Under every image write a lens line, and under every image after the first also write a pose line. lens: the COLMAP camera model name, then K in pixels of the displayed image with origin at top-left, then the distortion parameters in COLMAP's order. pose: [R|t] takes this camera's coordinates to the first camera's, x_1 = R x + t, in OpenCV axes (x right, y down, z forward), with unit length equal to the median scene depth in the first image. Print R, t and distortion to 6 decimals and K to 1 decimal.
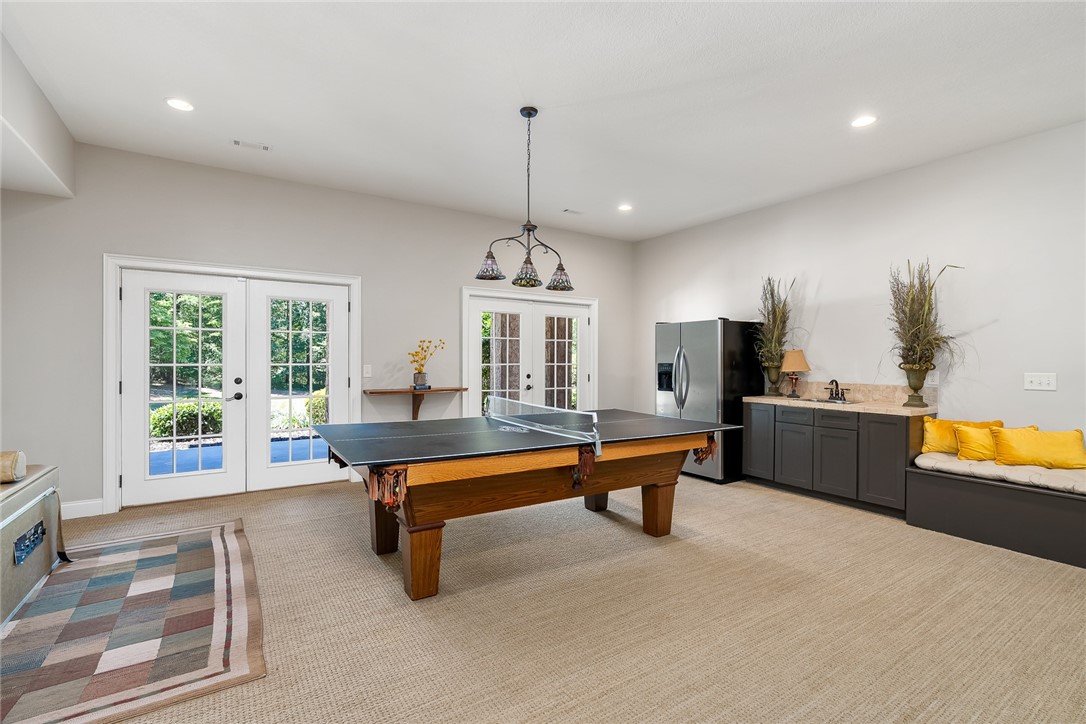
lens RADIAL K [[493.2, 0, 538.7], [0, 493.2, 361.0], [0, 0, 1]] dist [-0.003498, 0.001569]
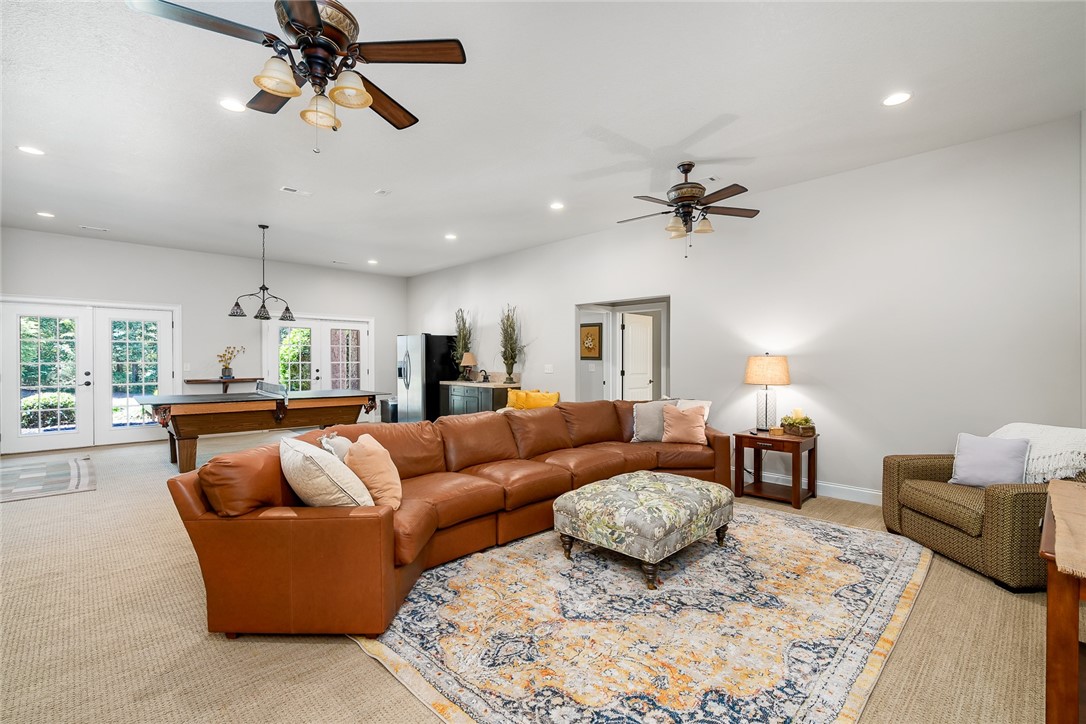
lens RADIAL K [[493.2, 0, 547.8], [0, 493.2, 364.5], [0, 0, 1]] dist [-0.003498, 0.001569]
pose [[0.981766, -0.005944, 0.189999, 0.494889], [0.004882, 0.999970, 0.006056, 0.009452], [-0.190029, -0.005018, 0.981766, -0.759228]]
